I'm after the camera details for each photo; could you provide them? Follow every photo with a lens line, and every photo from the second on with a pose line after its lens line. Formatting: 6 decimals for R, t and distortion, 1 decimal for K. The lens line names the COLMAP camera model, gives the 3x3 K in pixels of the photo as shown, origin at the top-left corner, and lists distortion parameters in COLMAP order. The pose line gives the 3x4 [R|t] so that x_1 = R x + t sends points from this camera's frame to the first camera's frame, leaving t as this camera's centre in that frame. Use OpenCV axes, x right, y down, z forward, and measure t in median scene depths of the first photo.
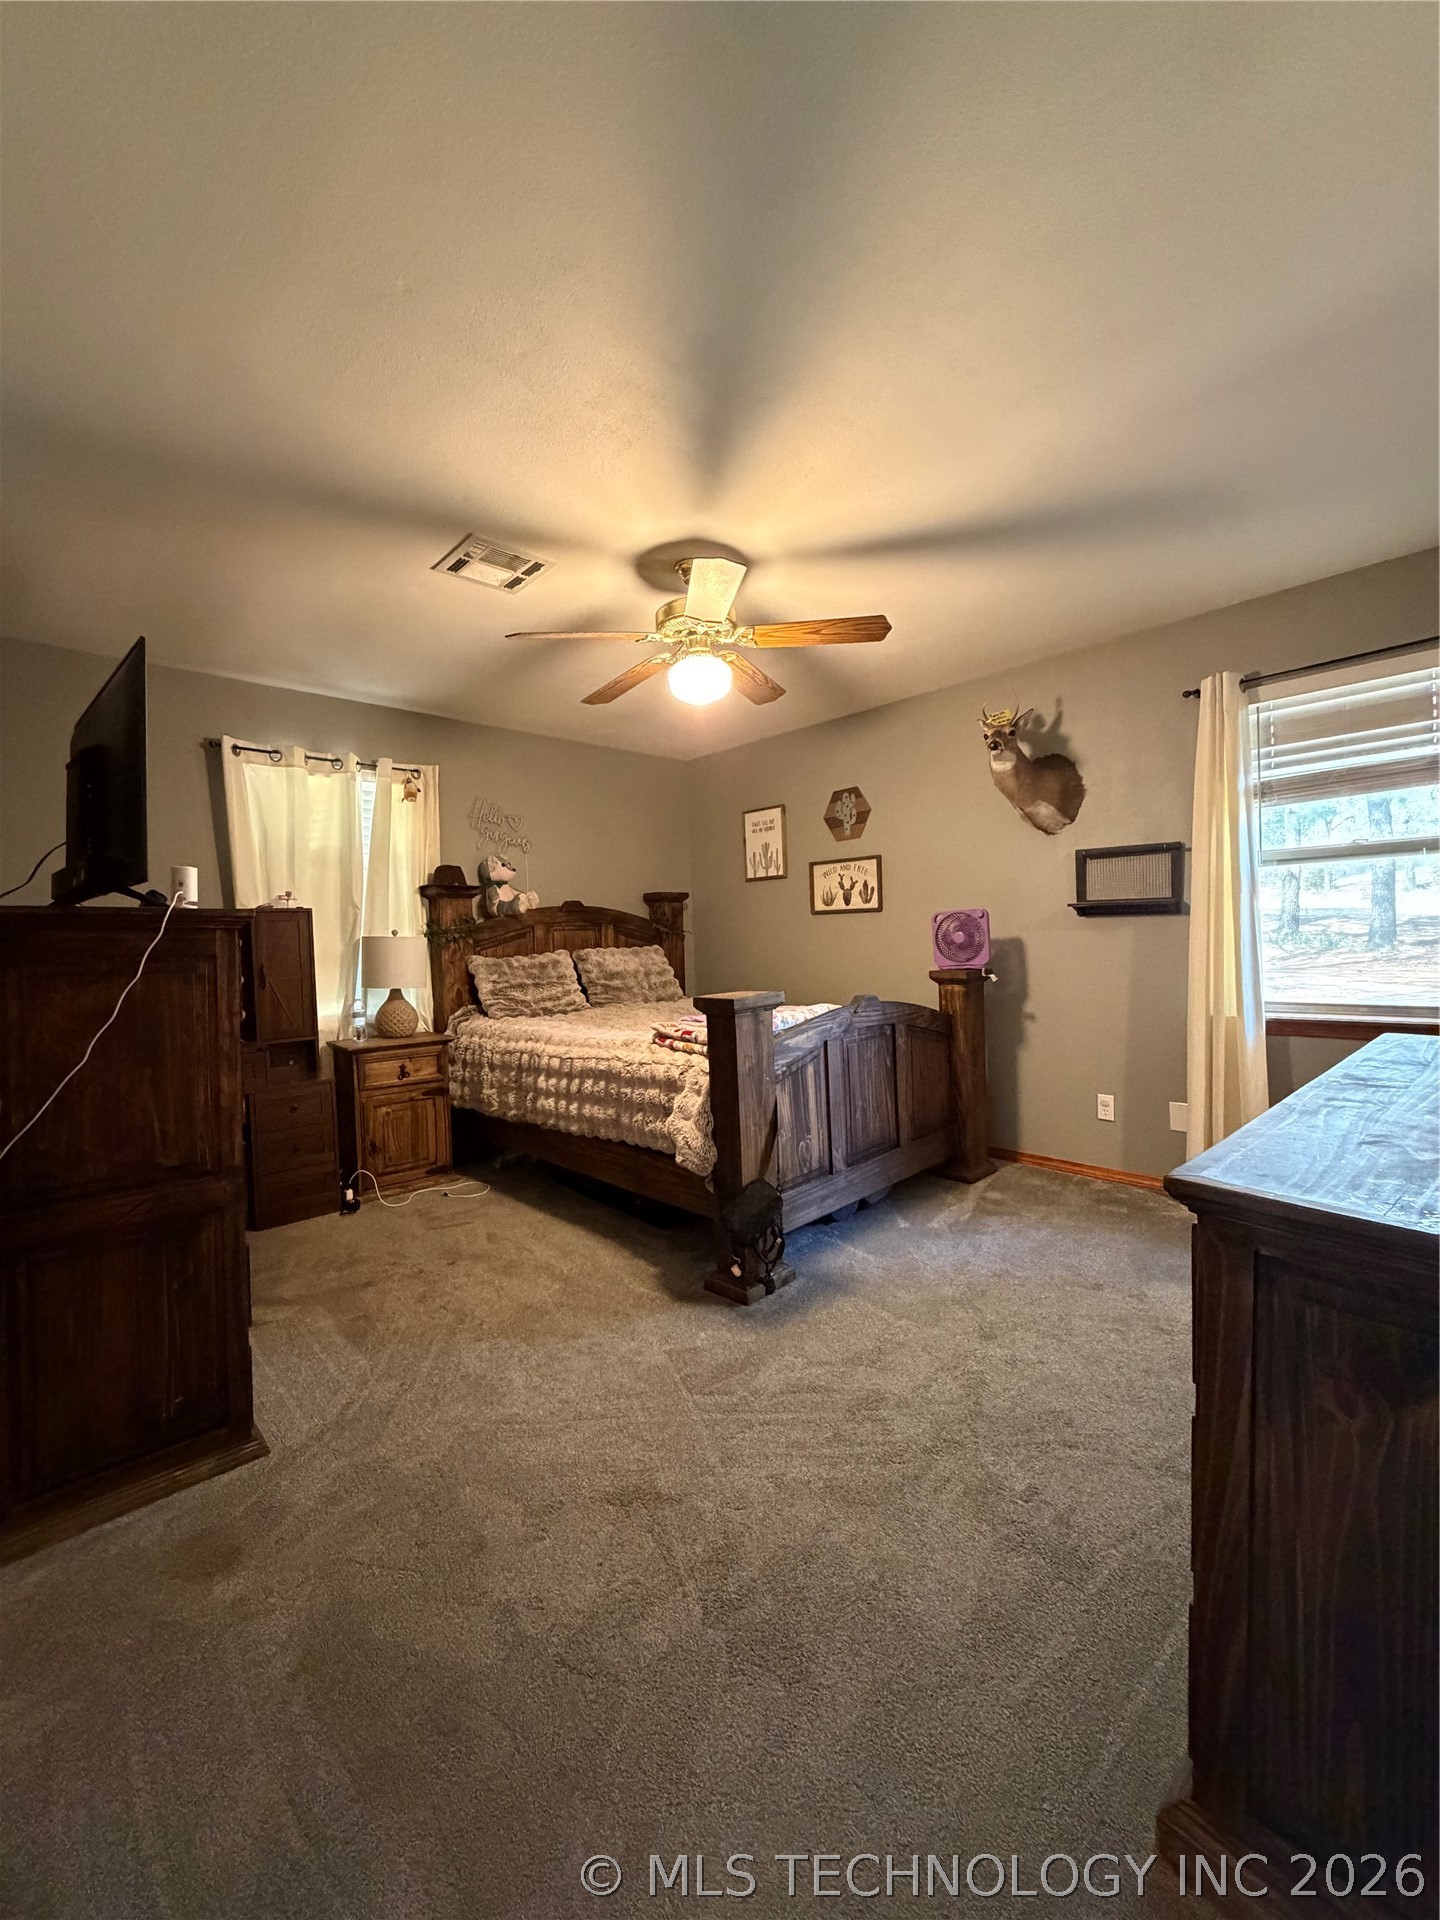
lens RADIAL K [[765.2, 0, 717.4], [0, 765.2, 953.4], [0, 0, 1]] dist [-0.000719, 0.000273]
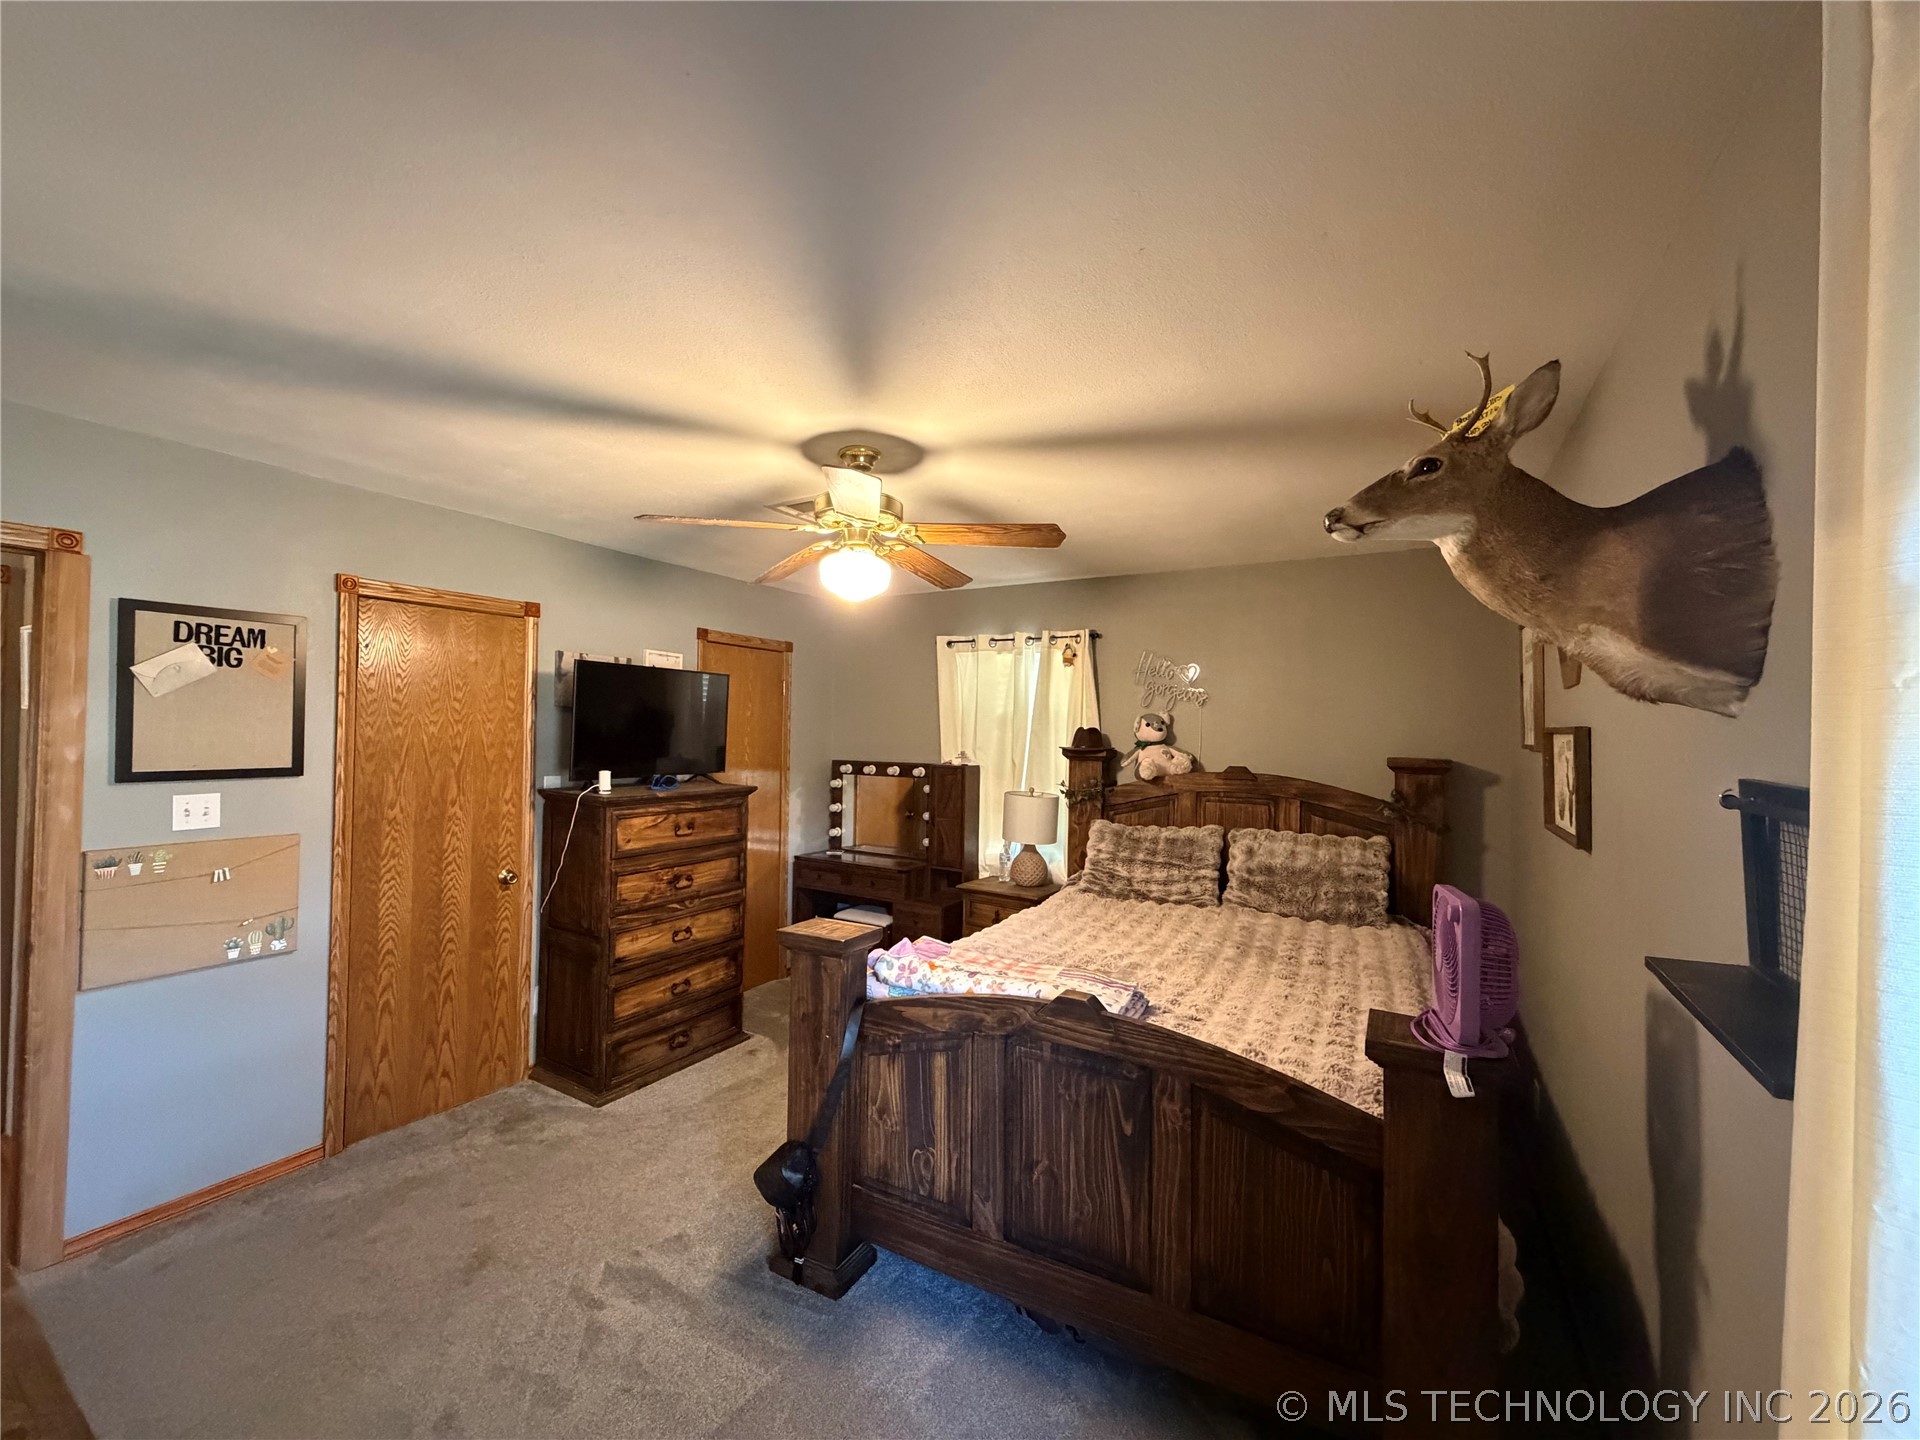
lens RADIAL K [[764.9, 0, 962.1], [0, 764.9, 727.3], [0, 0, 1]] dist [0.001481, 0.000294]
pose [[0.272959, 0.030598, -0.961539, 0.753573], [-0.045002, 0.998806, 0.019008, -0.166749], [0.960973, 0.038082, 0.274010, 0.745189]]
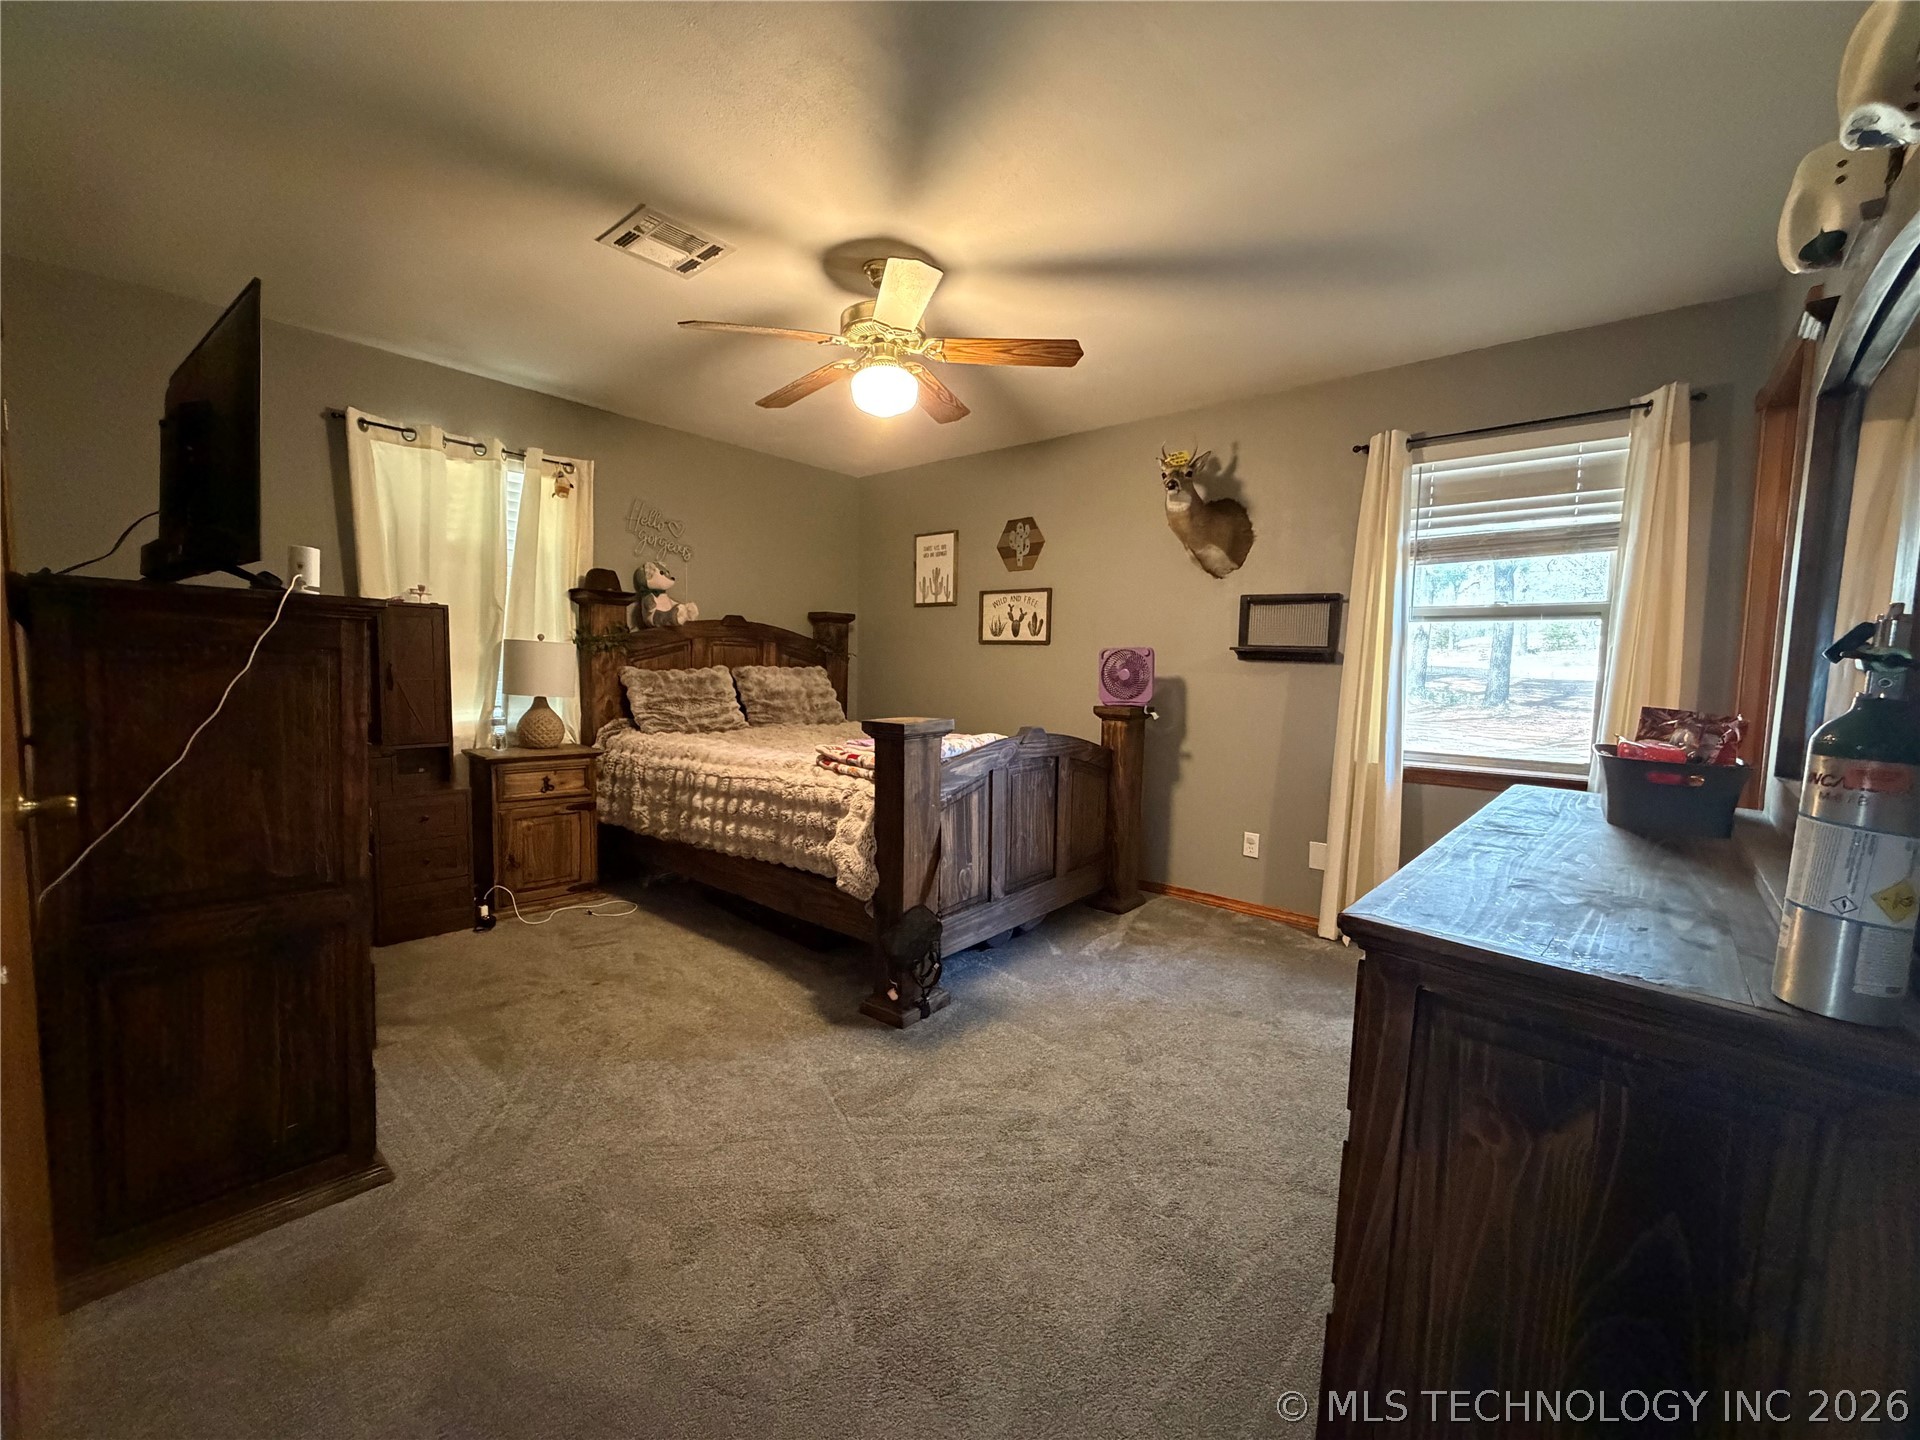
lens RADIAL K [[765.2, 0, 950.6], [0, 765.2, 720.7], [0, 0, 1]] dist [-0.000719, 0.000273]
pose [[0.993702, 0.047681, 0.101400, -0.015359], [-0.052883, 0.997386, 0.049238, 0.003054], [-0.098787, -0.054291, 0.993627, 0.014244]]
